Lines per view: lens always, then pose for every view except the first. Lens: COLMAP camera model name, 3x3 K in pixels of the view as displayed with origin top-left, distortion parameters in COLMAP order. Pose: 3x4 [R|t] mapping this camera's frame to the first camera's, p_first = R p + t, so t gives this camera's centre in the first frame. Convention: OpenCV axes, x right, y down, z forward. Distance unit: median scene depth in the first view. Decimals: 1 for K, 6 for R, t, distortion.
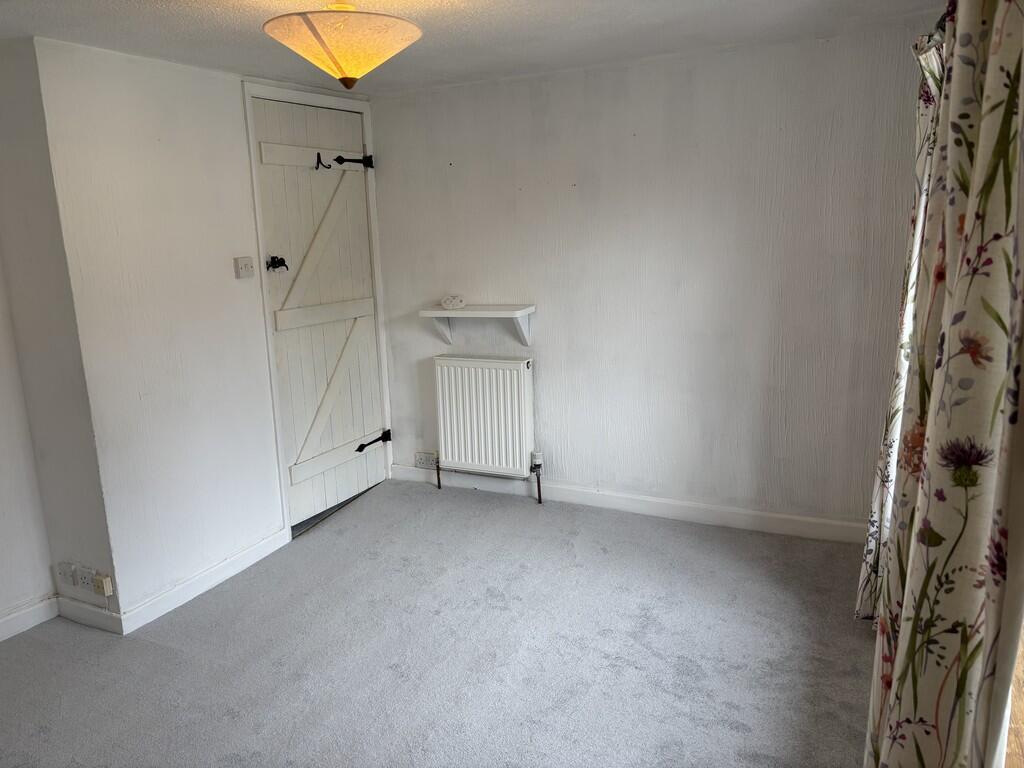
lens RADIAL K [[779.3, 0, 510.7], [0, 779.3, 383.4], [0, 0, 1]] dist [0.062071, -0.067580]
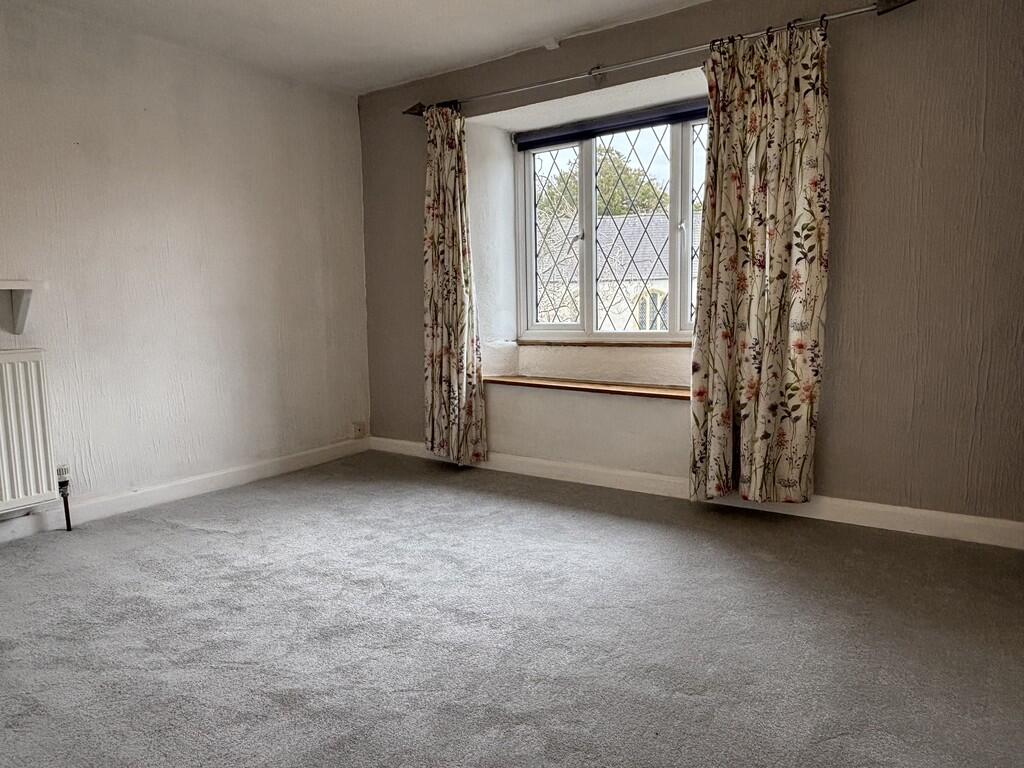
lens RADIAL K [[658.0, 0, 510.8], [0, 658.0, 381.0], [0, 0, 1]] dist [-0.003570, -0.000414]
pose [[0.132146, -0.079085, 0.988070, -0.728688], [0.203298, 0.977784, 0.051073, 0.080855], [-0.970159, 0.194123, 0.145288, 0.573567]]
